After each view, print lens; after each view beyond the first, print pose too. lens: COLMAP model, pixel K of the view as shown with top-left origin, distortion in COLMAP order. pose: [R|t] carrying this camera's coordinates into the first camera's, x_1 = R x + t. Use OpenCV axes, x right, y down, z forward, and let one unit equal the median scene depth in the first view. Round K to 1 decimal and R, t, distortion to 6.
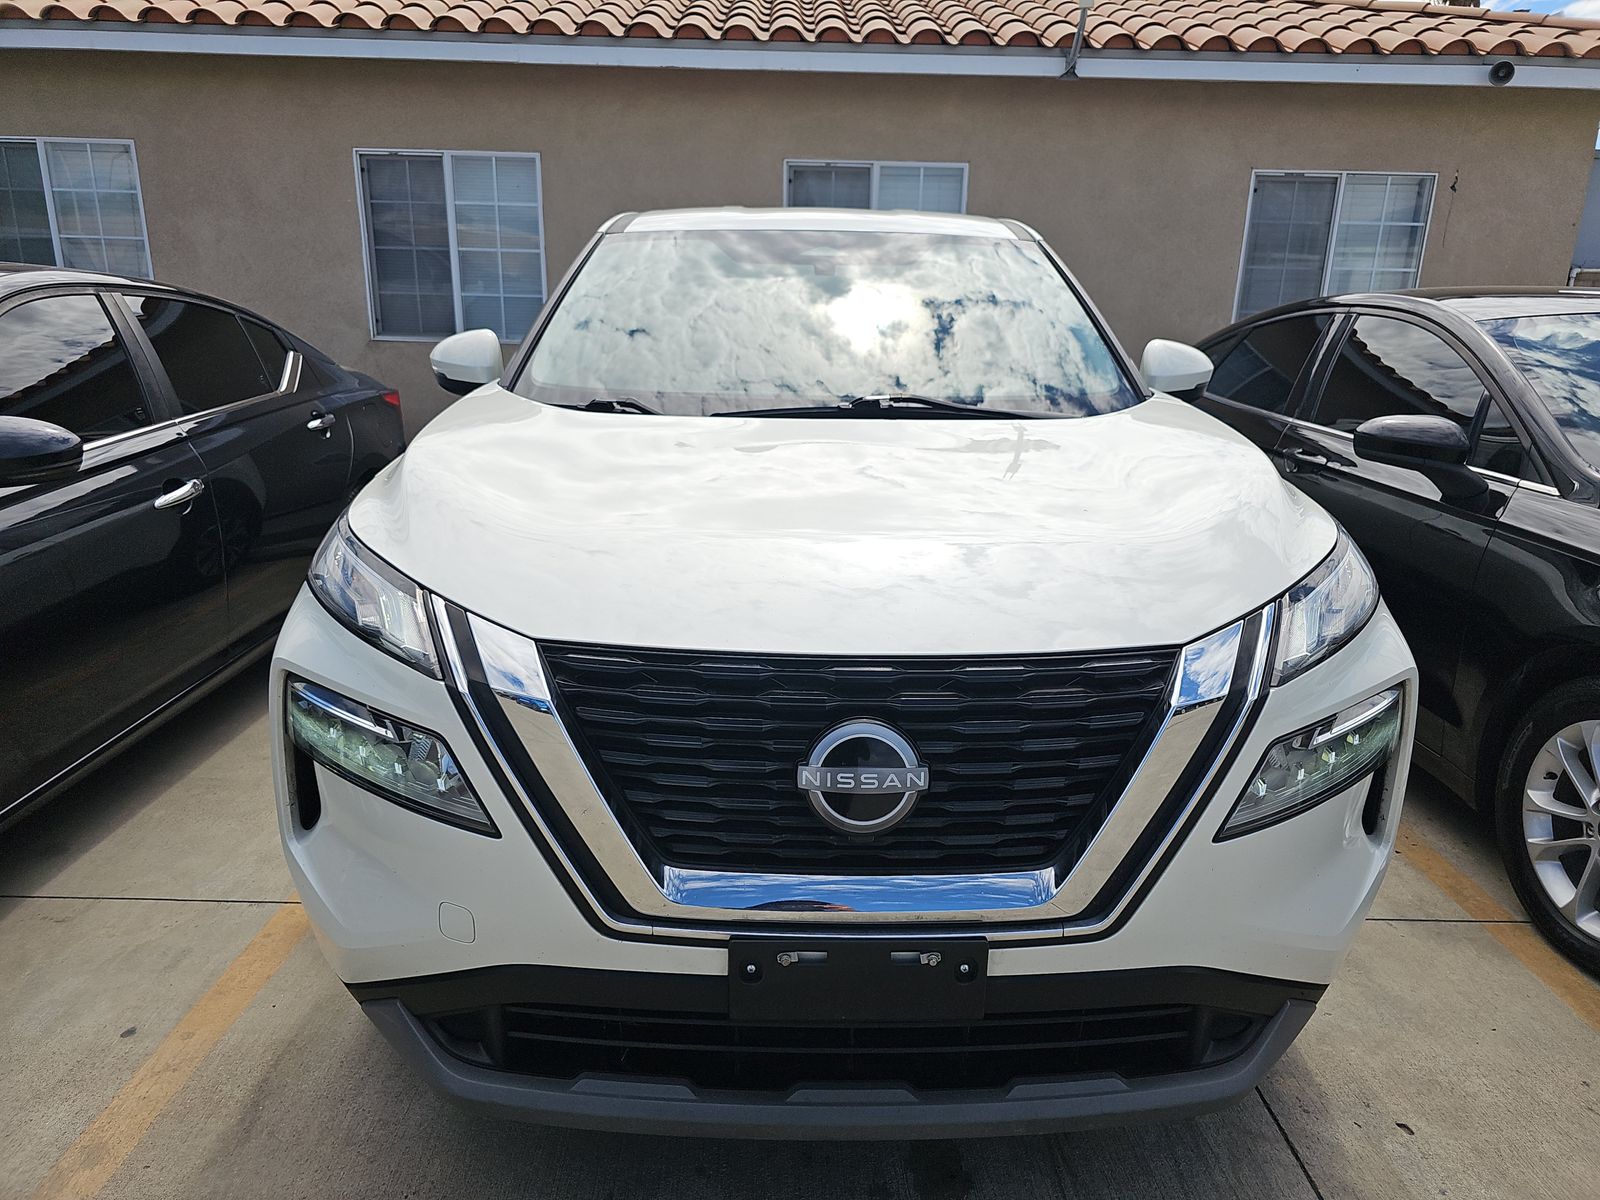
lens RADIAL K [[1048.2, 0, 800.0], [0, 1048.2, 623.3], [0, 0, 1]] dist [0.013260, -0.007162]
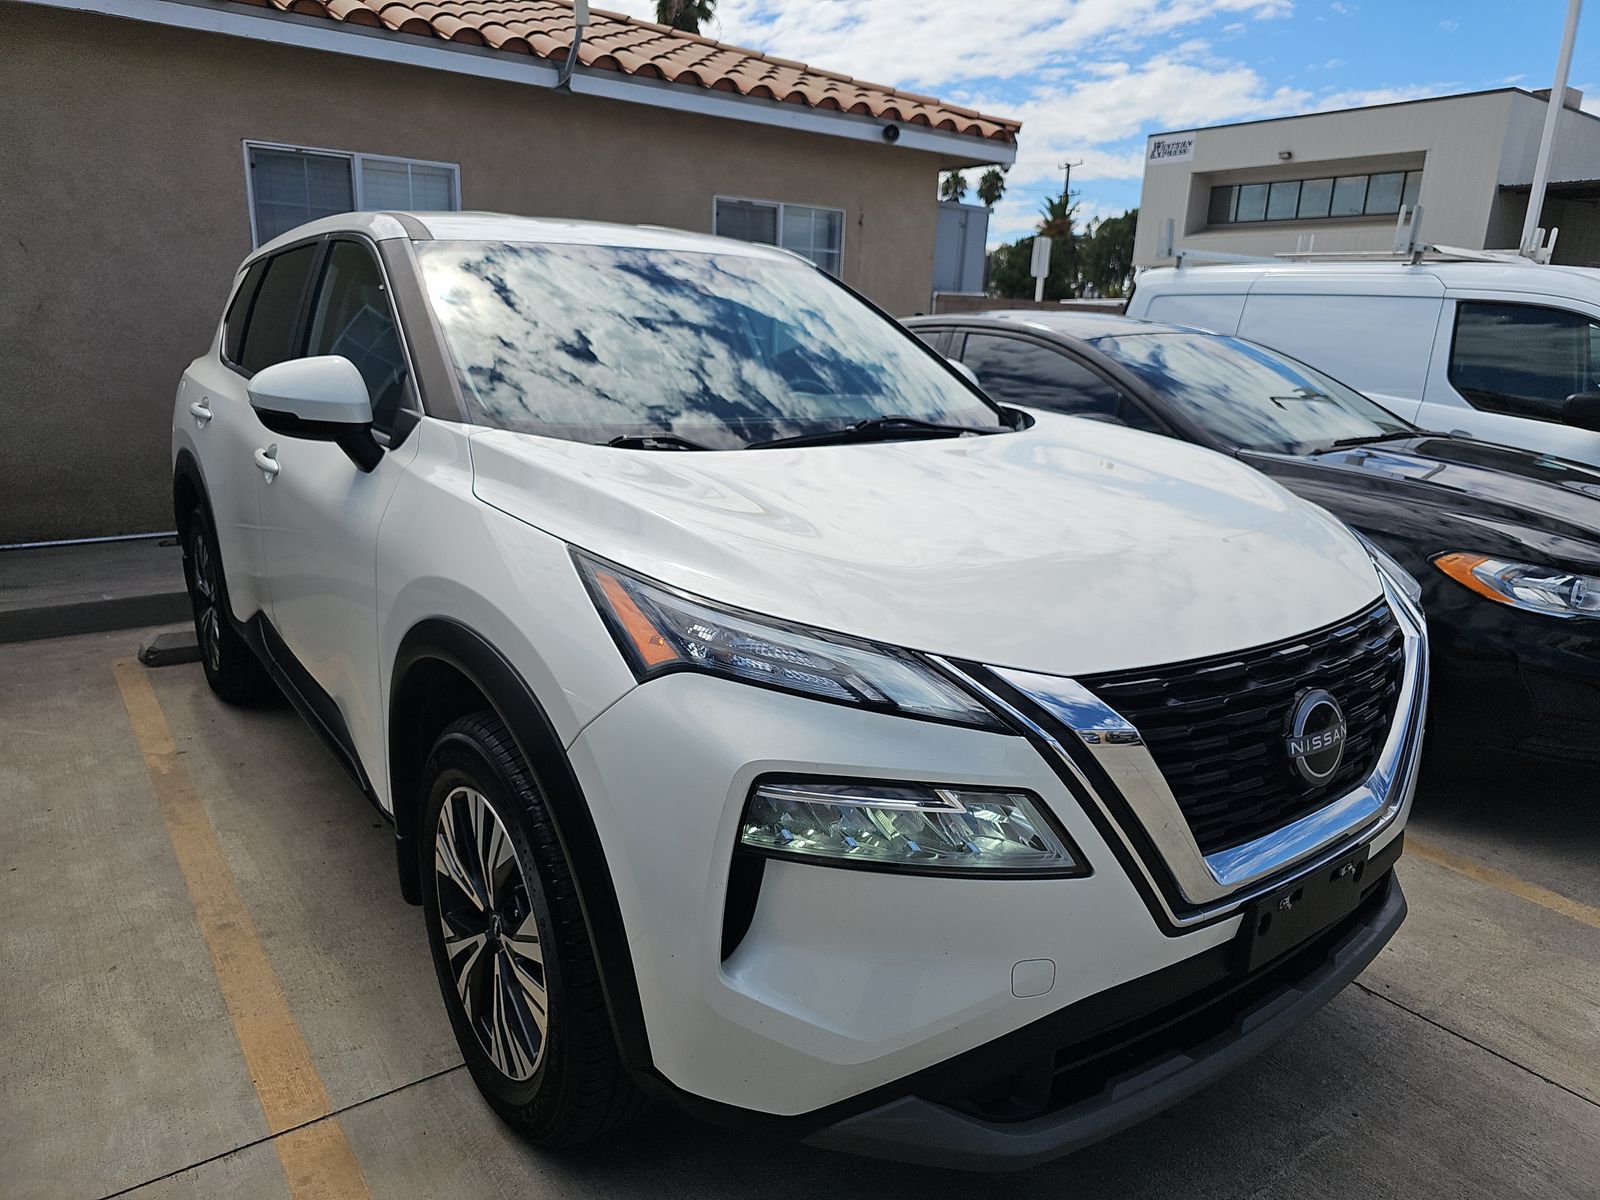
lens RADIAL K [[1085.5, 0, 800.0], [0, 1085.5, 600.0], [0, 0, 1]] dist [0.050914, -0.025909]
pose [[0.805936, -0.141924, 0.574739, -0.233965], [0.158122, 0.987174, 0.022040, -0.028623], [-0.570495, 0.073116, 0.818040, 0.053802]]
